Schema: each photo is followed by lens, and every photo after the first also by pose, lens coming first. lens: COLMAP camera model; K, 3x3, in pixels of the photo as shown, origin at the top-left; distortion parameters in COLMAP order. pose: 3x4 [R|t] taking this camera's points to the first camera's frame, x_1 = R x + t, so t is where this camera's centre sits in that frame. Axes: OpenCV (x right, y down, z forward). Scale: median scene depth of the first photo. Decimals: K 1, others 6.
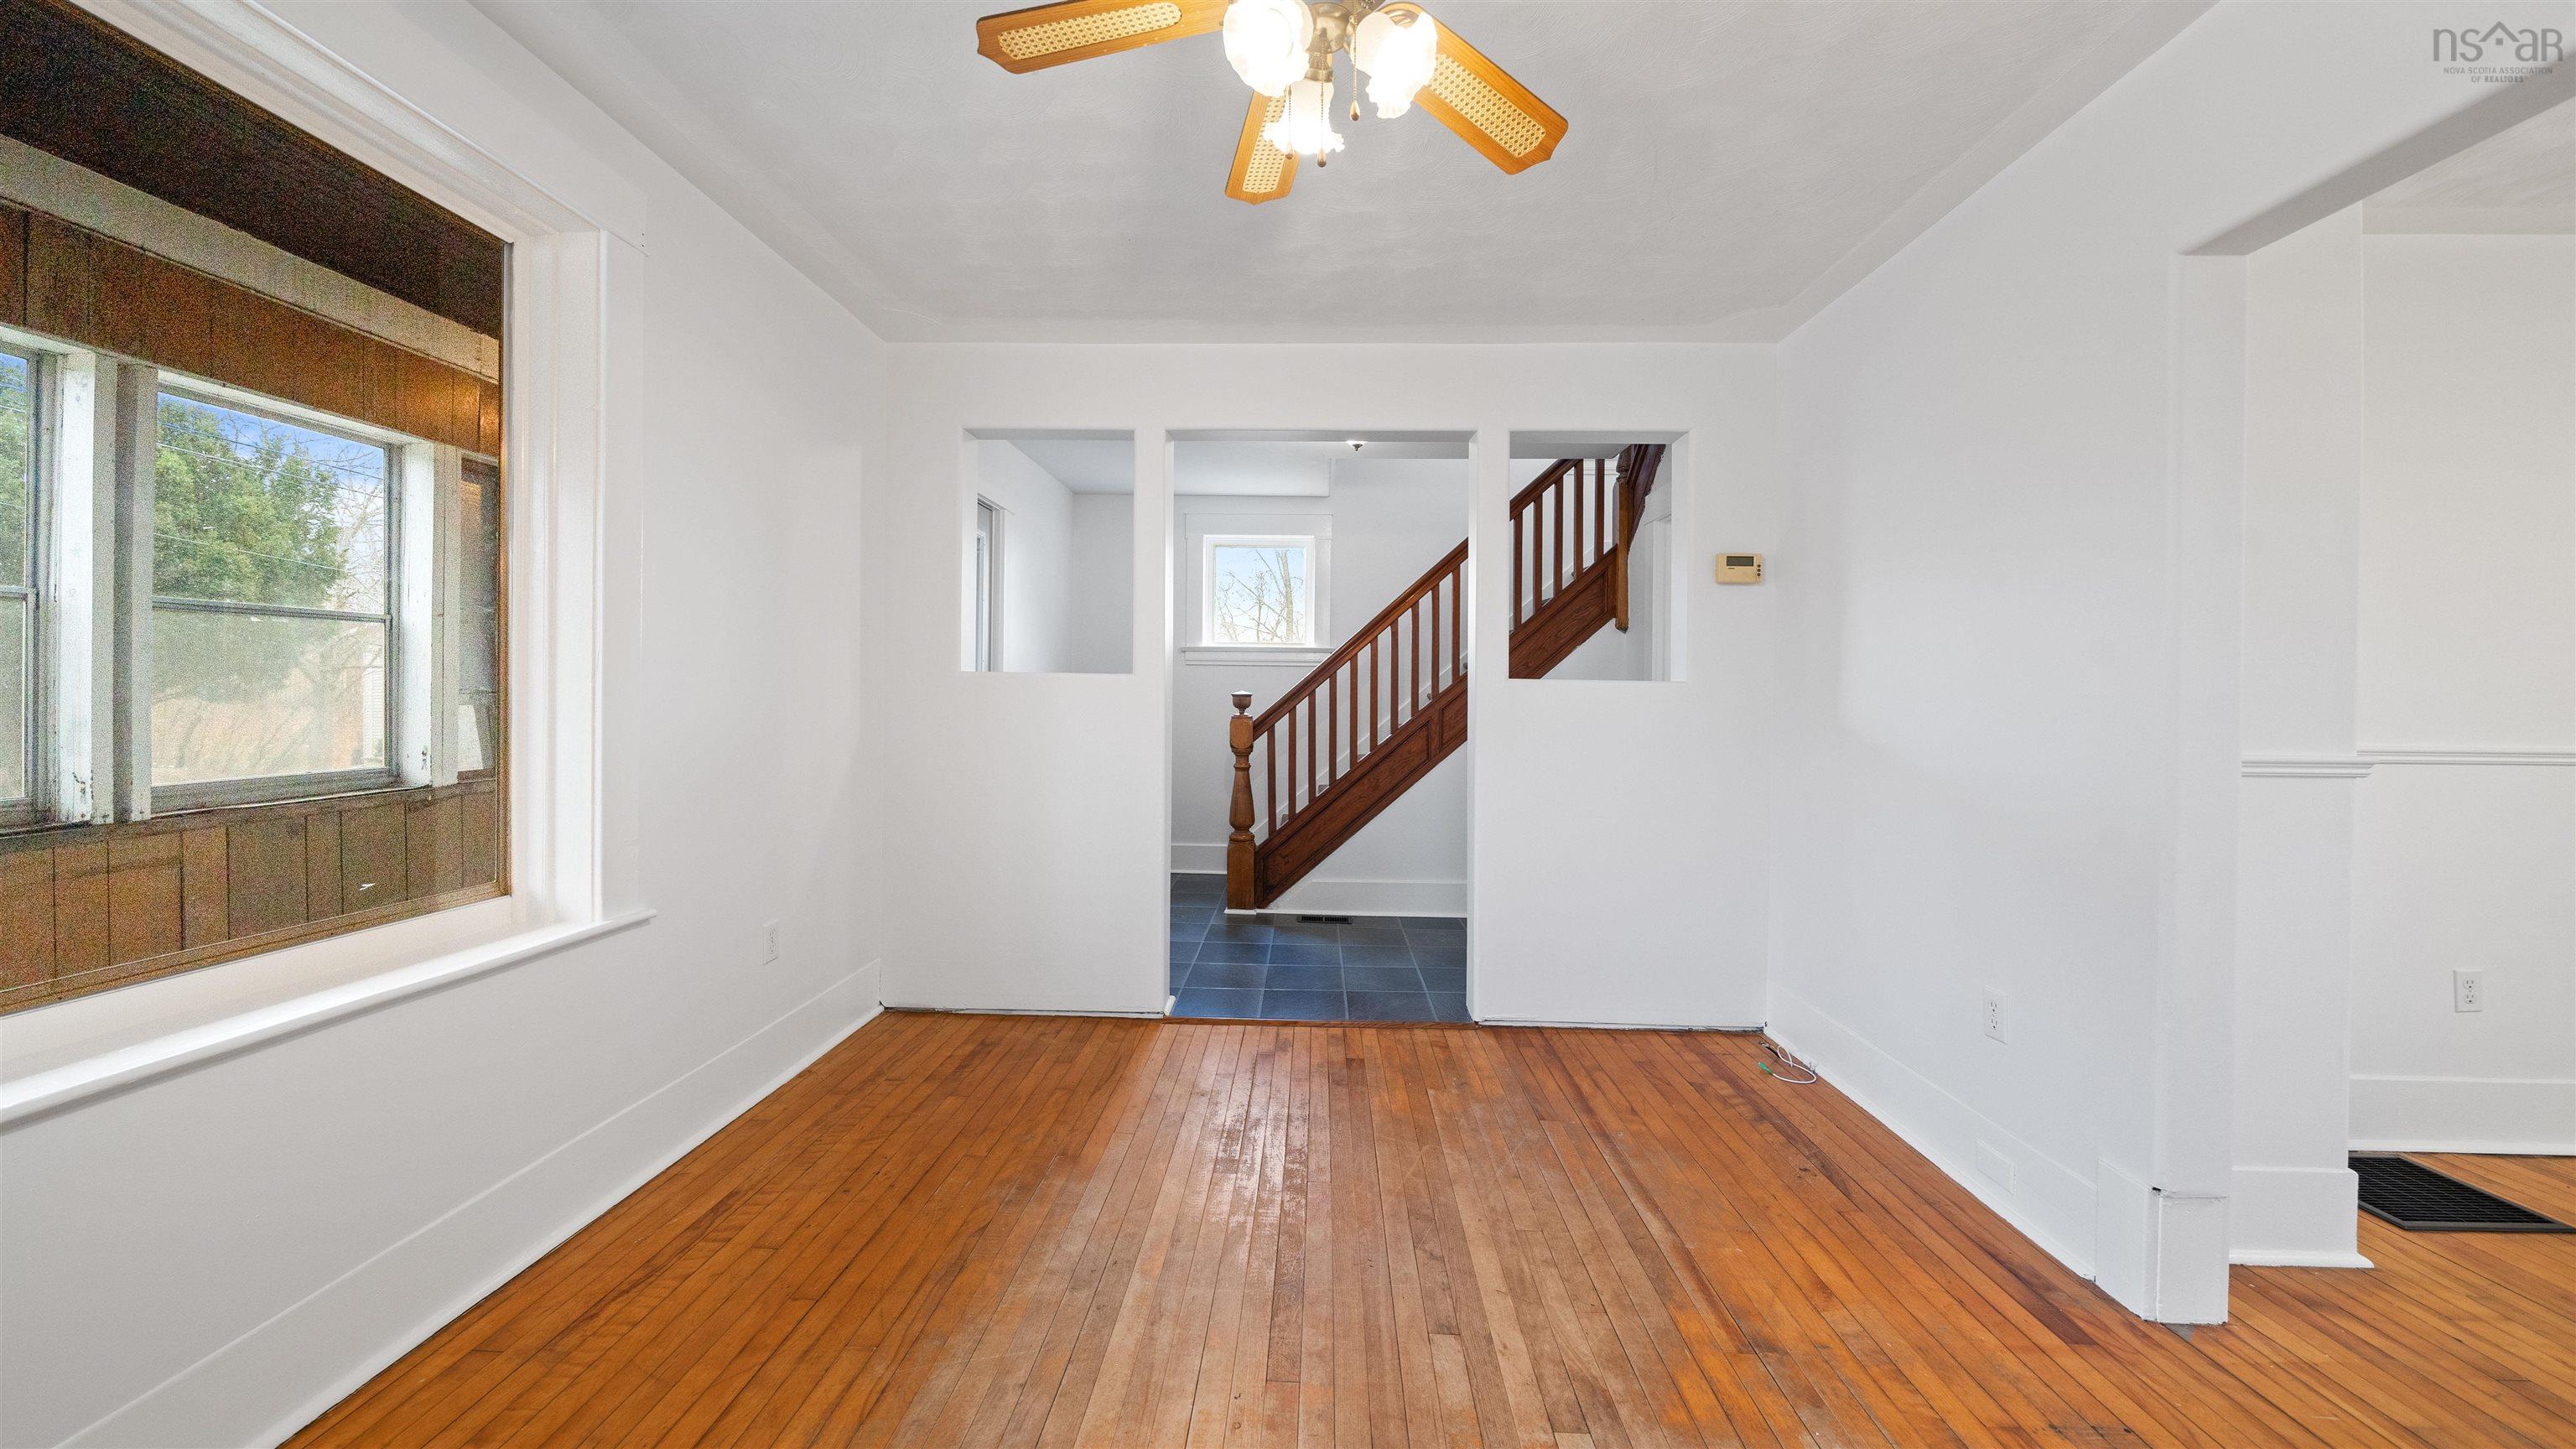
lens RADIAL K [[880.0, 0, 1288.6], [0, 880.0, 712.8], [0, 0, 1]] dist [-0.012070, 0.000094]
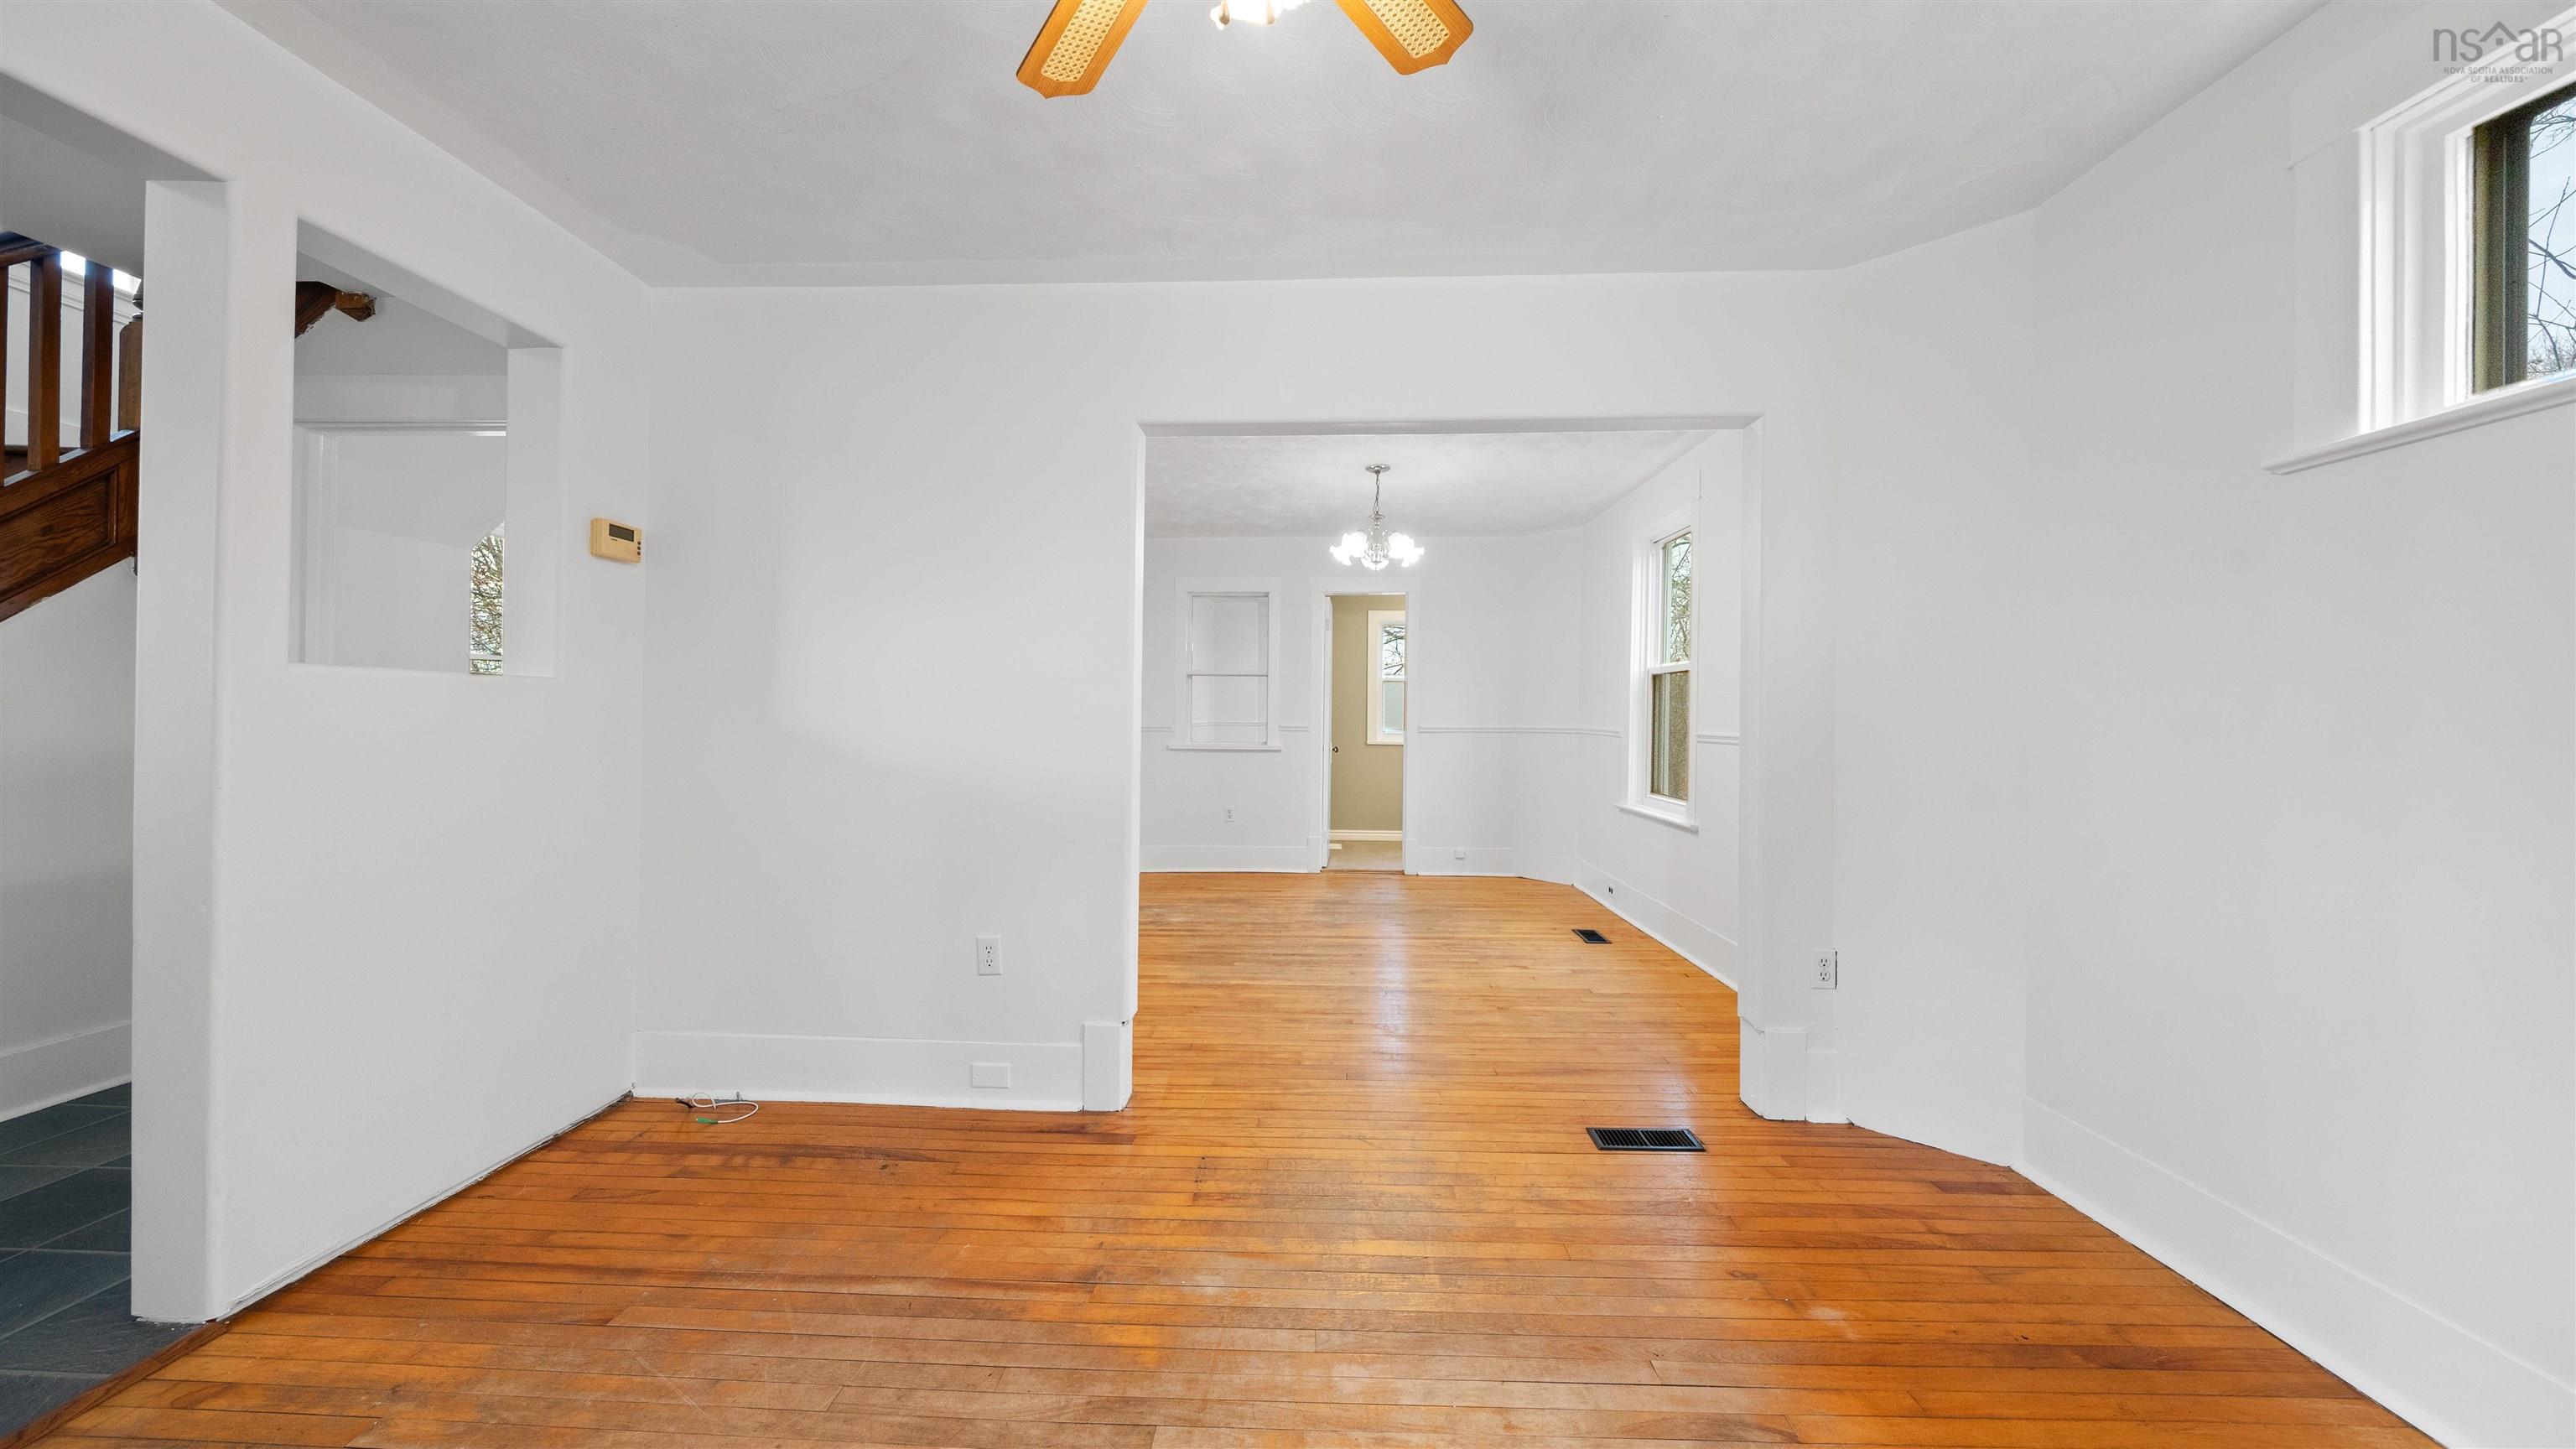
lens RADIAL K [[880.0, 0, 1288.6], [0, 880.0, 712.8], [0, 0, 1]] dist [-0.012070, 0.000094]
pose [[0.011011, -0.010499, 0.999884, -0.296618], [0.009165, 0.999904, 0.010398, -0.007378], [-0.999897, 0.009049, 0.011107, 0.368182]]
